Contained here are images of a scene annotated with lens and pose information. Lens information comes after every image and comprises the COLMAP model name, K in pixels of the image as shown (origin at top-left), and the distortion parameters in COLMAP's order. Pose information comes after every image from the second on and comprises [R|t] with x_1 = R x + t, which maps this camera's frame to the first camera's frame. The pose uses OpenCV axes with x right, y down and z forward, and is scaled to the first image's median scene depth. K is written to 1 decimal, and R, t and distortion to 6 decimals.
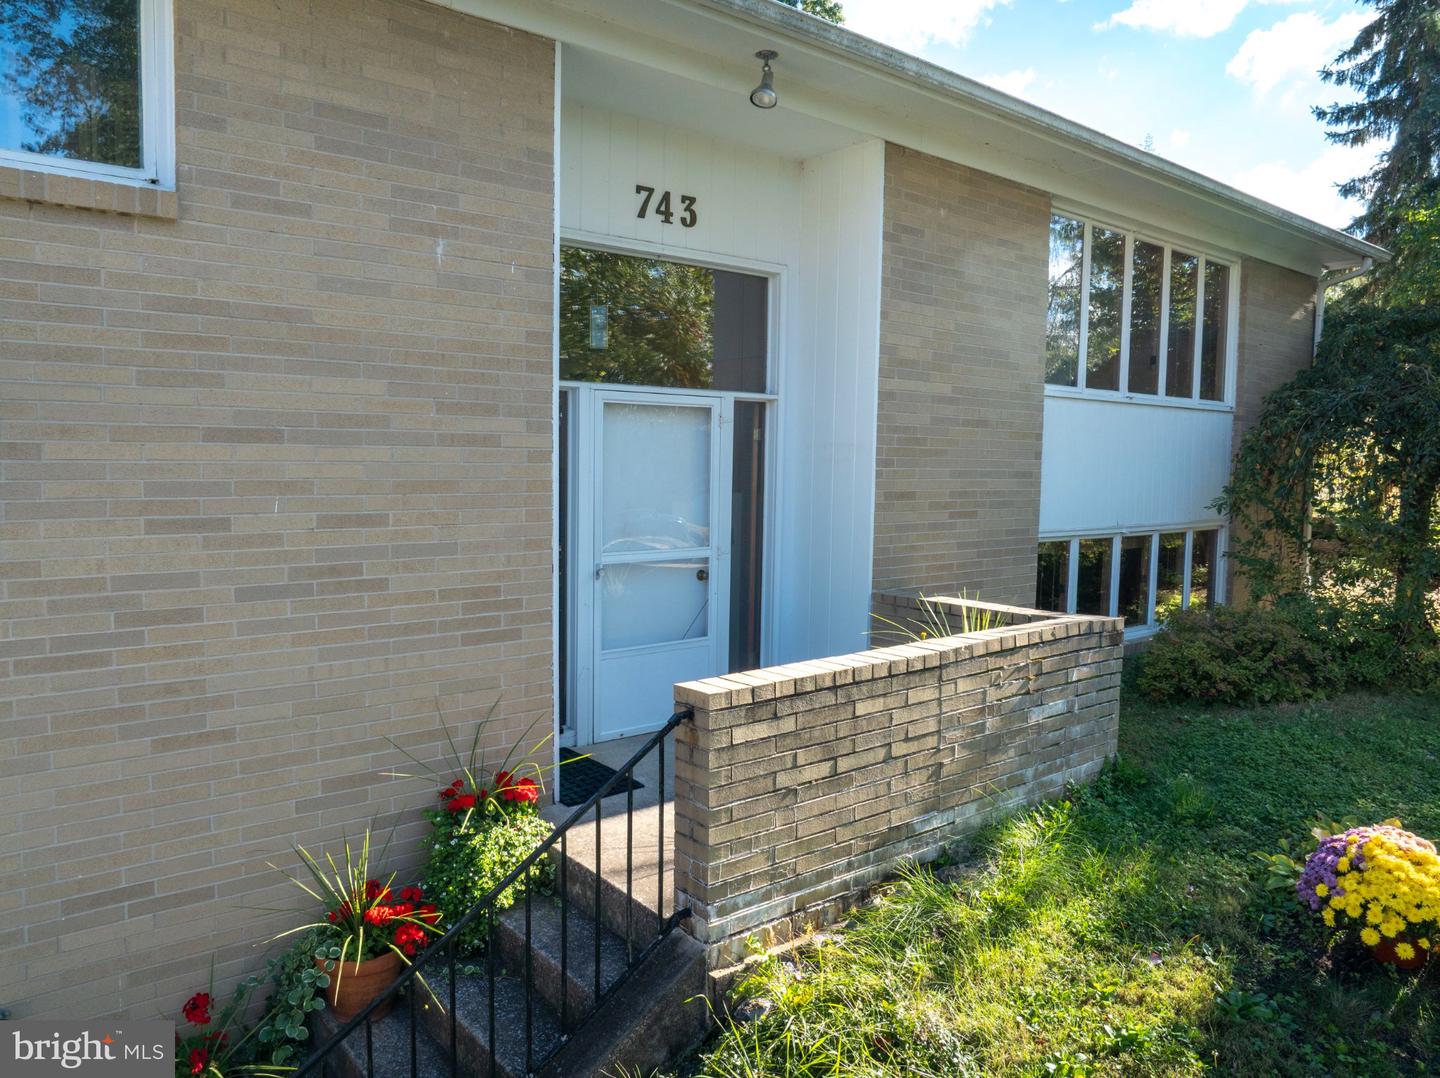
lens RADIAL K [[1008.2, 0, 720.0], [0, 1008.2, 539.0], [0, 0, 1]] dist [-0.034318, -0.001877]
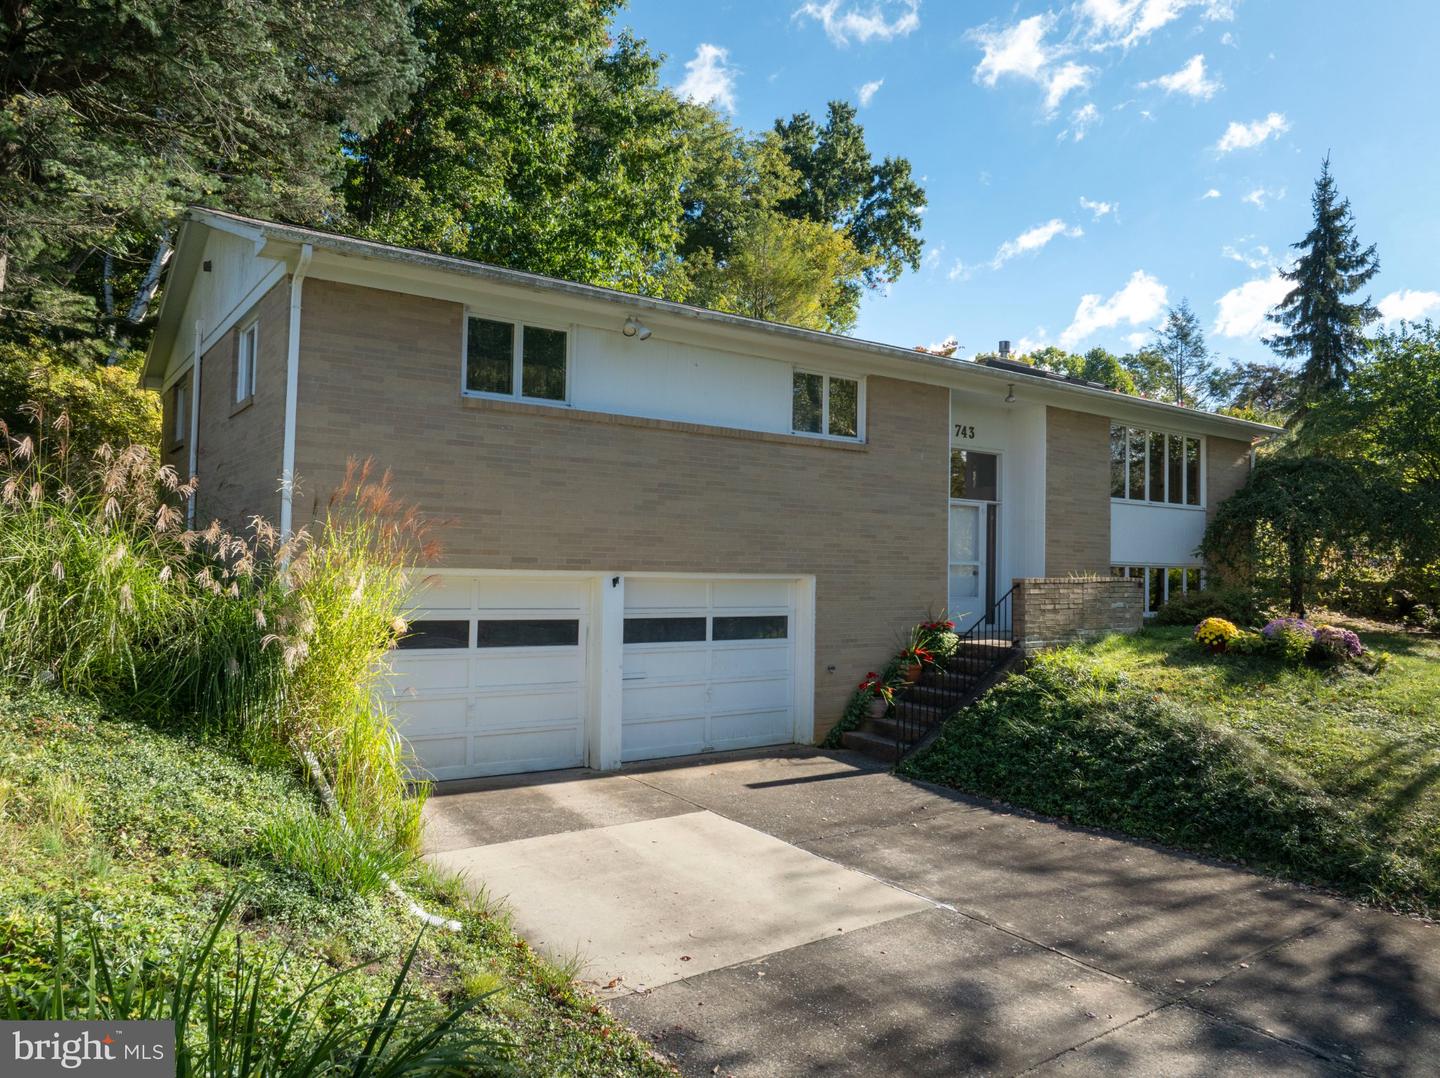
lens RADIAL K [[1008.2, 0, 720.0], [0, 1008.2, 539.0], [0, 0, 1]] dist [-0.034318, -0.001877]
pose [[0.998535, 0.000035, -0.054105, -0.538881], [-0.006181, 0.993528, -0.113423, 0.250966], [0.053750, 0.113591, 0.992073, -1.594876]]
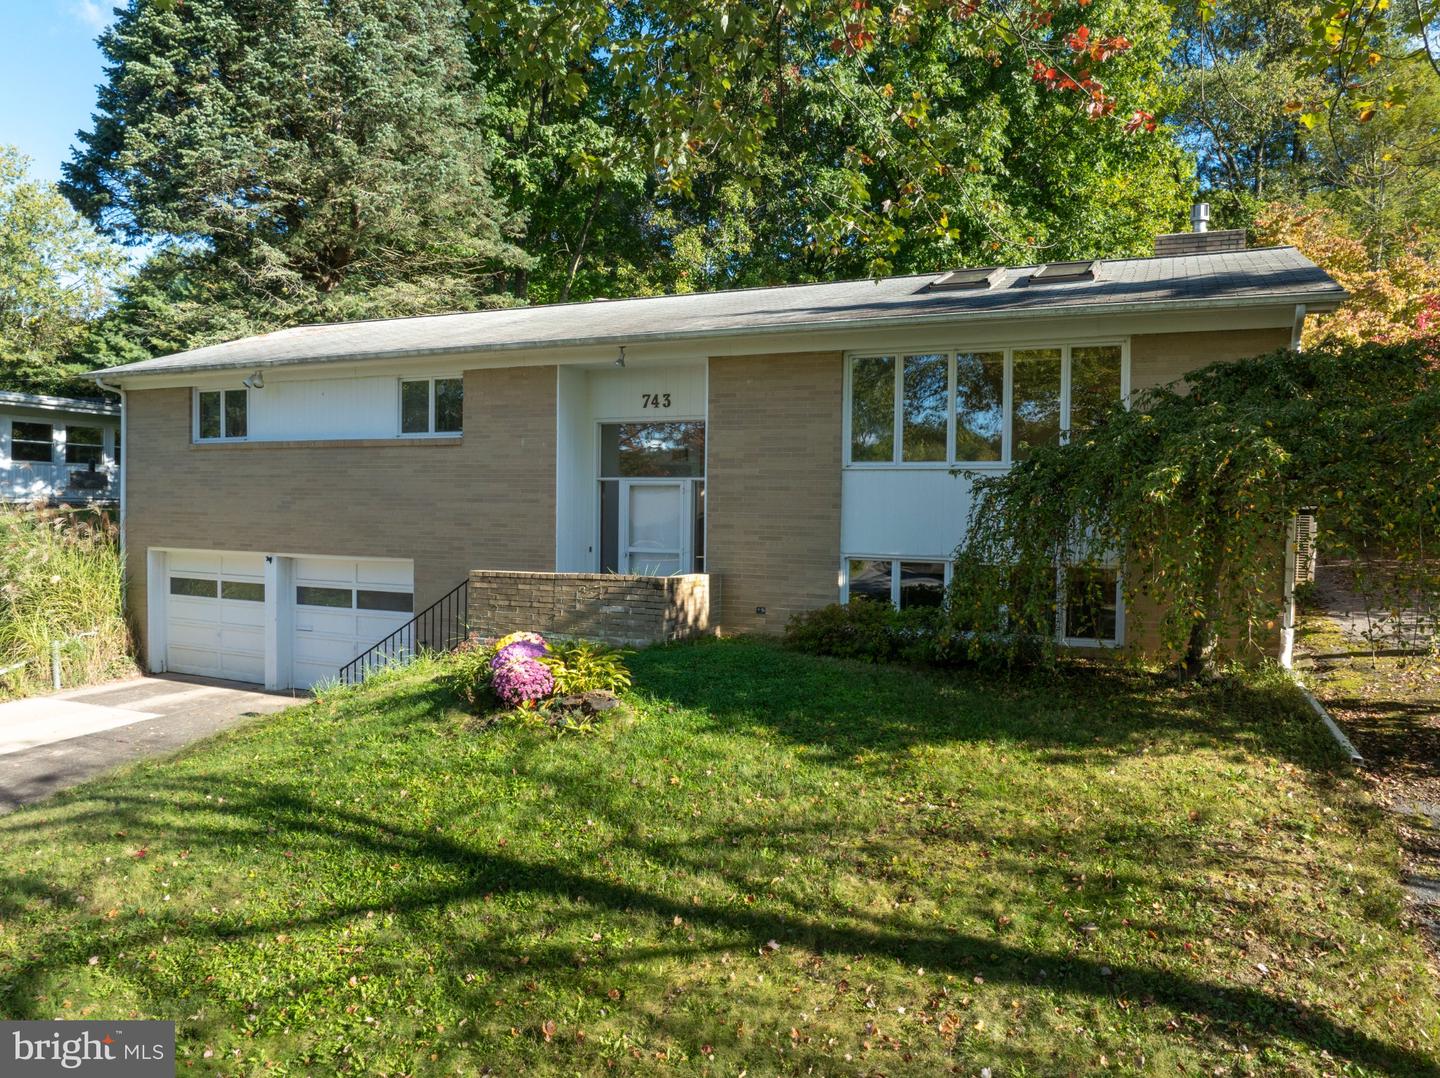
lens RADIAL K [[1008.2, 0, 720.0], [0, 1008.2, 539.0], [0, 0, 1]] dist [-0.034318, -0.001877]
pose [[0.457212, 0.020182, -0.889129, 2.036736], [-0.079964, 0.996626, -0.018498, 0.020737], [0.885755, 0.079556, 0.457283, 0.082731]]
